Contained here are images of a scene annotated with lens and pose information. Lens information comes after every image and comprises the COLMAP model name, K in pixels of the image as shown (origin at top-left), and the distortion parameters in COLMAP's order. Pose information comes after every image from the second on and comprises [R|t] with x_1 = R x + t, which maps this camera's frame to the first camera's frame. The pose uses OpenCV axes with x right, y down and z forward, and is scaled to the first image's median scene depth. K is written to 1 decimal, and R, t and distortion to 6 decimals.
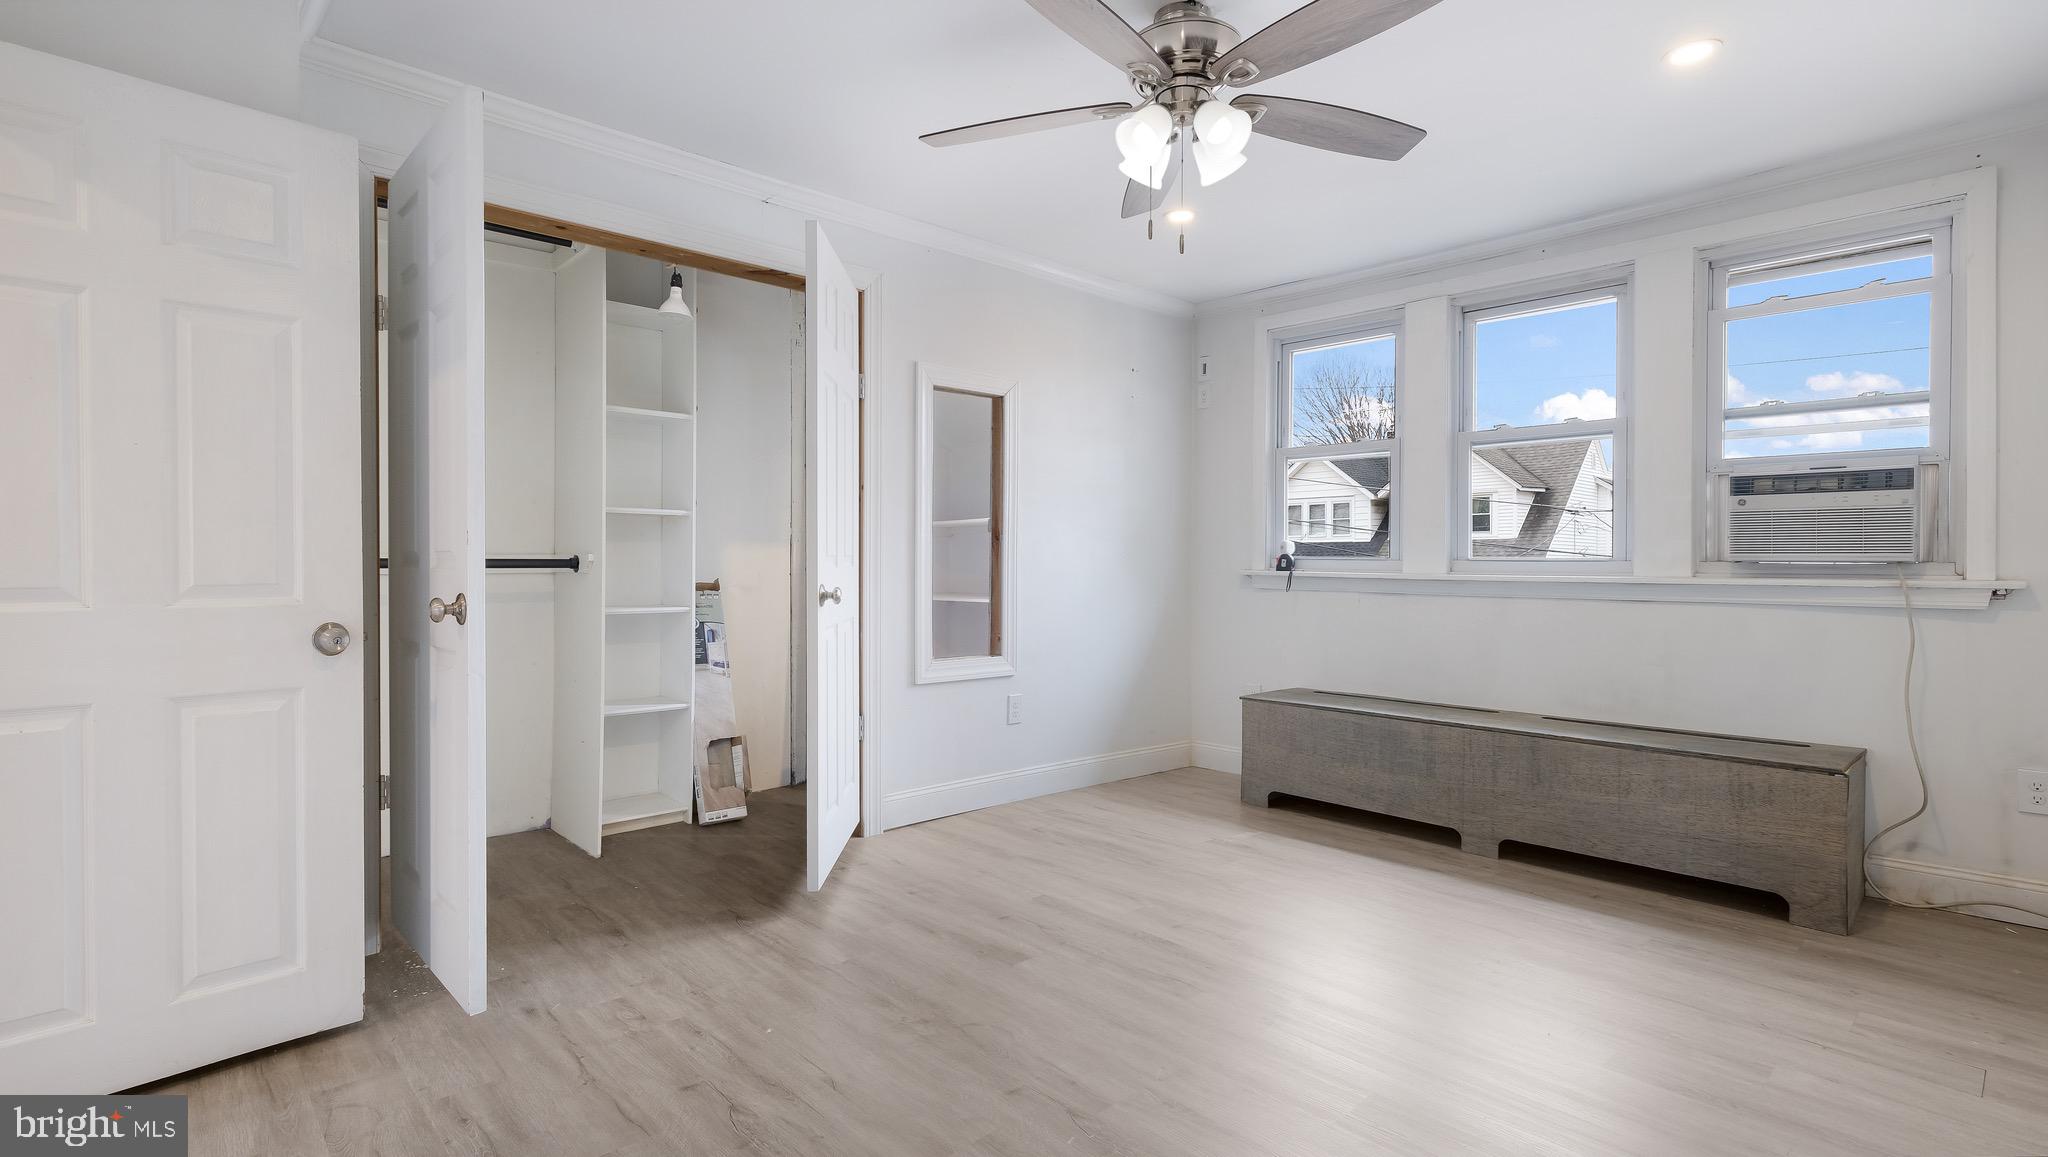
lens RADIAL K [[965.8, 0, 1024.0], [0, 965.8, 578.5], [0, 0, 1]] dist [0.000187, -0.000203]
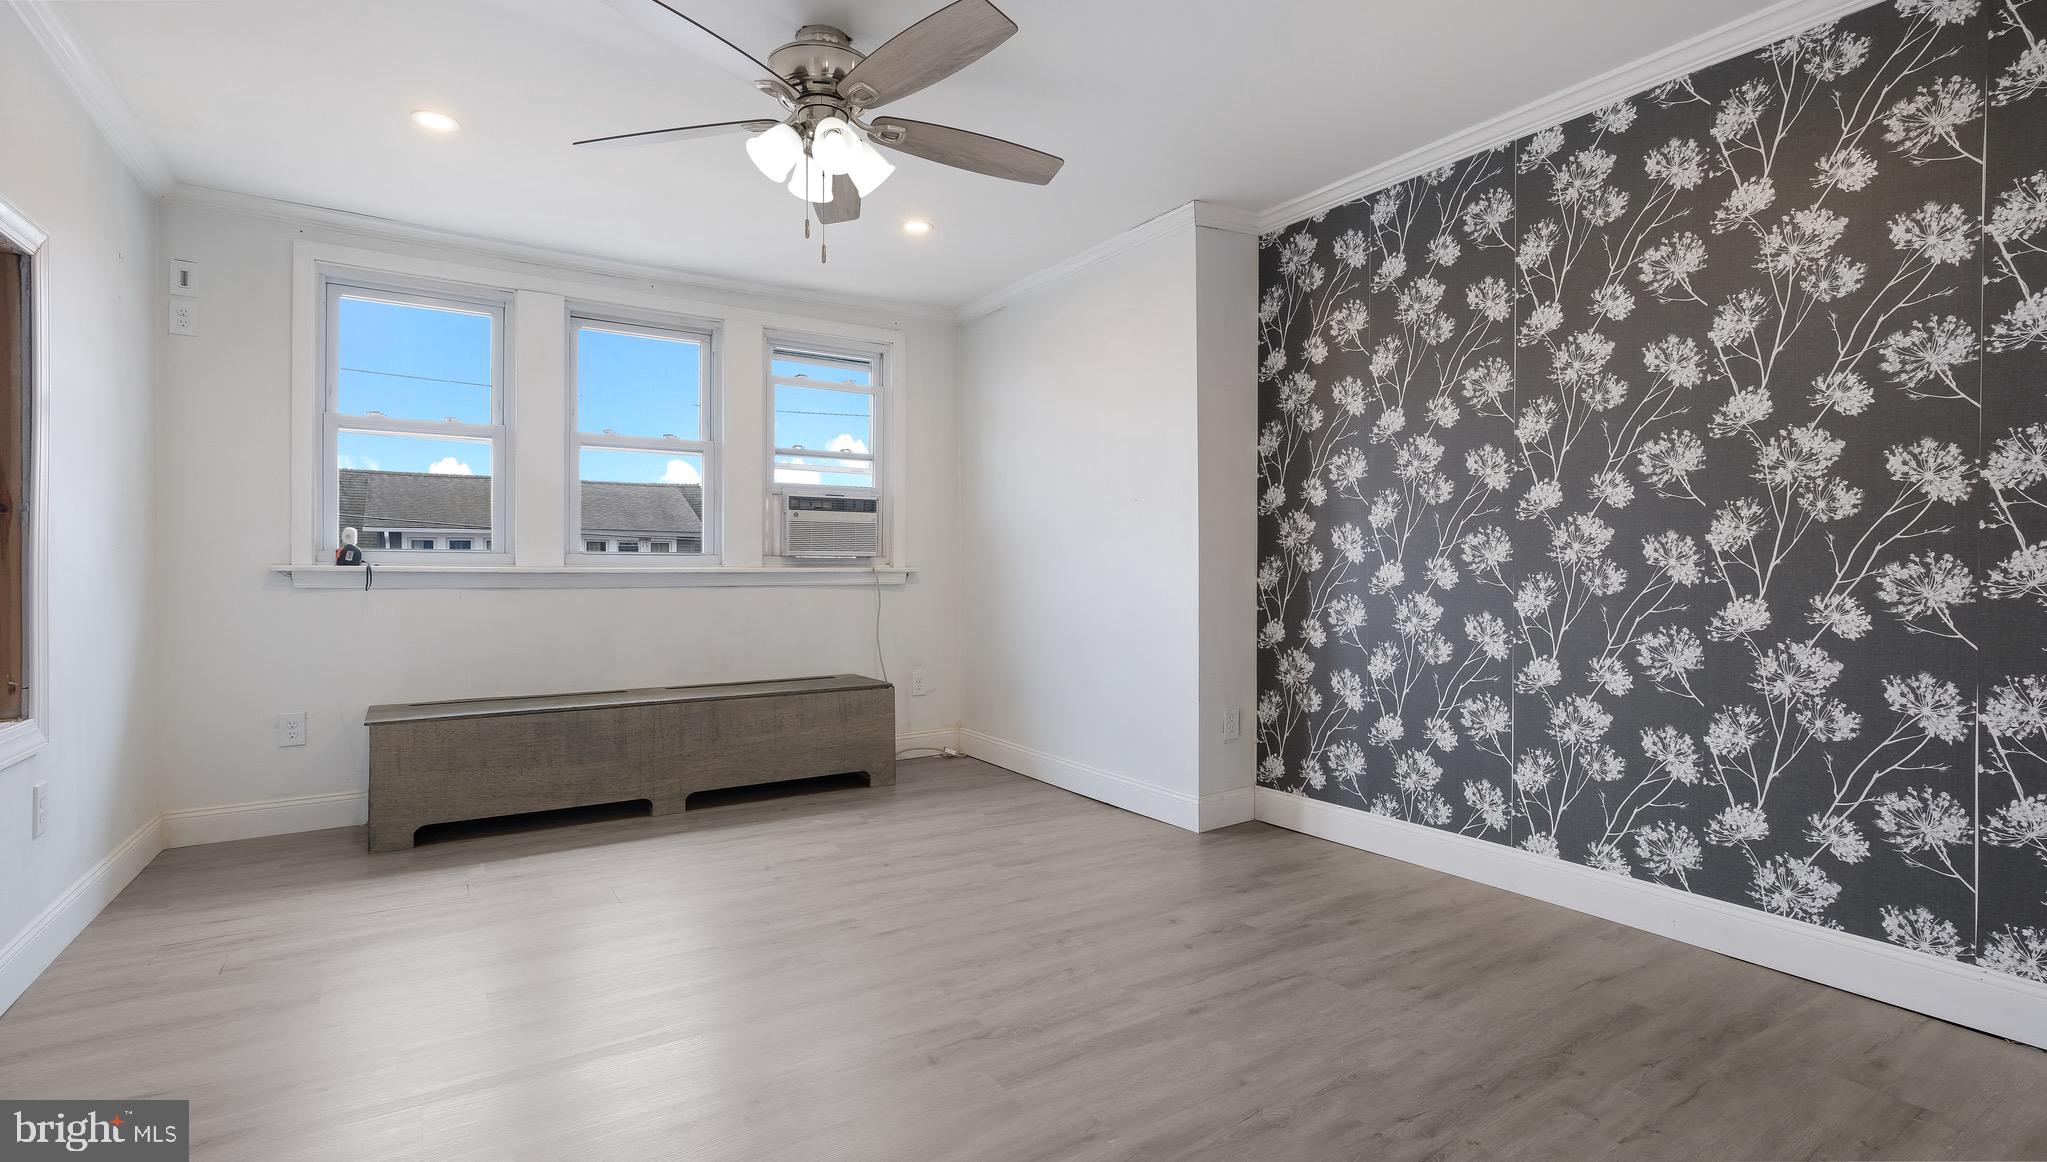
lens RADIAL K [[953.4, 0, 1023.5], [0, 953.4, 581.0], [0, 0, 1]] dist [-0.001130, -0.000188]
pose [[0.175303, -0.025884, 0.984174, -0.577816], [0.010719, 0.999645, 0.024382, -0.011113], [-0.984456, 0.006275, 0.175519, 0.409599]]
